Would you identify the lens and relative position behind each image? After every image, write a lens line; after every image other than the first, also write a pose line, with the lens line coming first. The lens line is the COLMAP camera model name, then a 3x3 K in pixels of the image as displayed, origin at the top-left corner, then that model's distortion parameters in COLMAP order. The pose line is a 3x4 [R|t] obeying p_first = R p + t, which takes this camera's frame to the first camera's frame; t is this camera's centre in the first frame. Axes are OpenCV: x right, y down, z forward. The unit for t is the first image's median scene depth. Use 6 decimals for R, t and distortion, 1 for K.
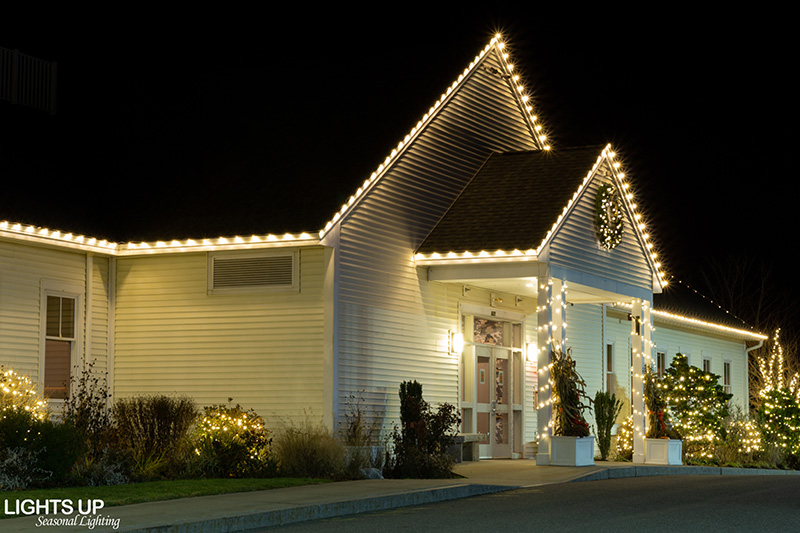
lens RADIAL K [[1586.6, 0, 401.7], [0, 1586.6, 266.9], [0, 0, 1]] dist [-0.005534, 0.000000]
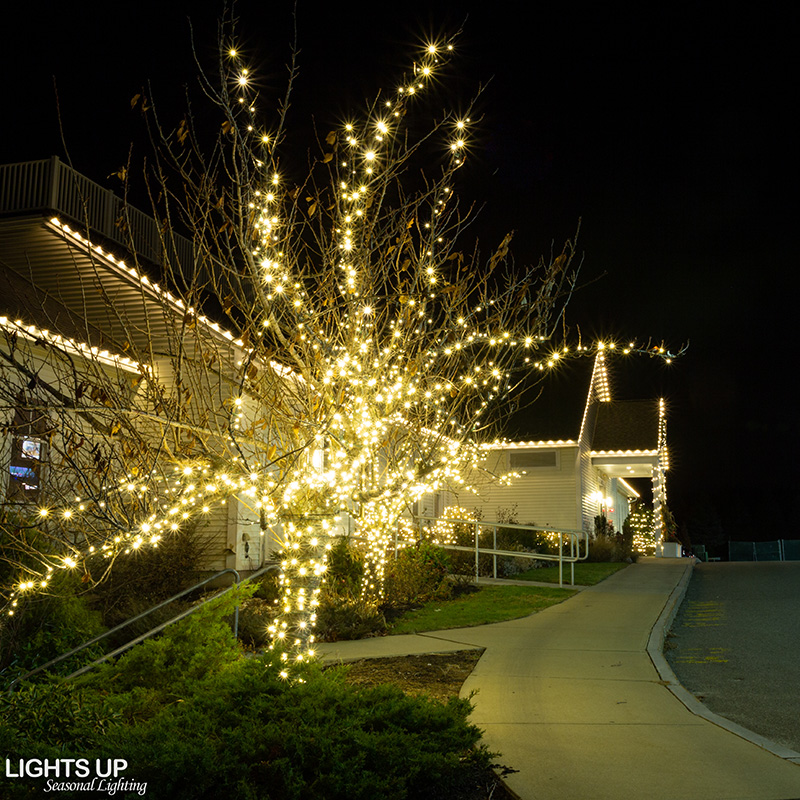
lens RADIAL K [[888.0, 0, 439.7], [0, 888.0, 421.2], [0, 0, 1]] dist [0.009707, 0.000000]
pose [[0.976159, 0.020180, 0.216115, -0.402962], [-0.010853, 0.998961, -0.044257, 0.005187], [-0.216784, 0.040857, 0.975364, -0.042008]]
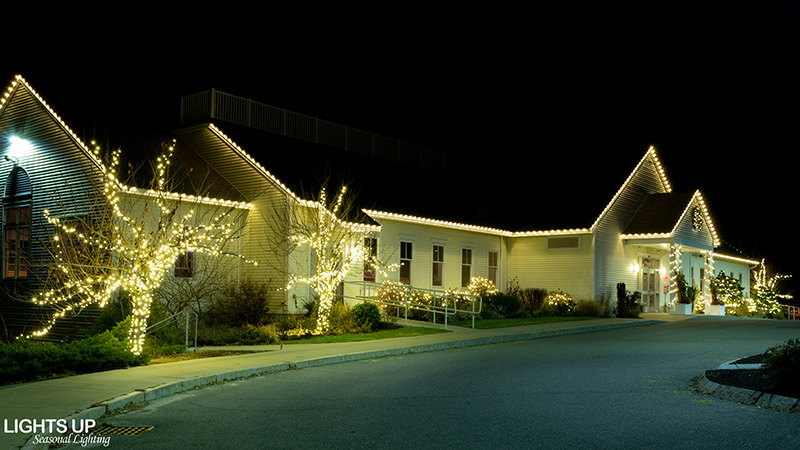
lens RADIAL K [[763.1, 0, 401.7], [0, 763.1, 277.8], [0, 0, 1]] dist [-0.008677, 0.000000]
pose [[0.979584, 0.002861, -0.201015, -0.092219], [0.011425, 0.997491, 0.069872, -0.028506], [0.200710, -0.070742, 0.977093, -0.314766]]
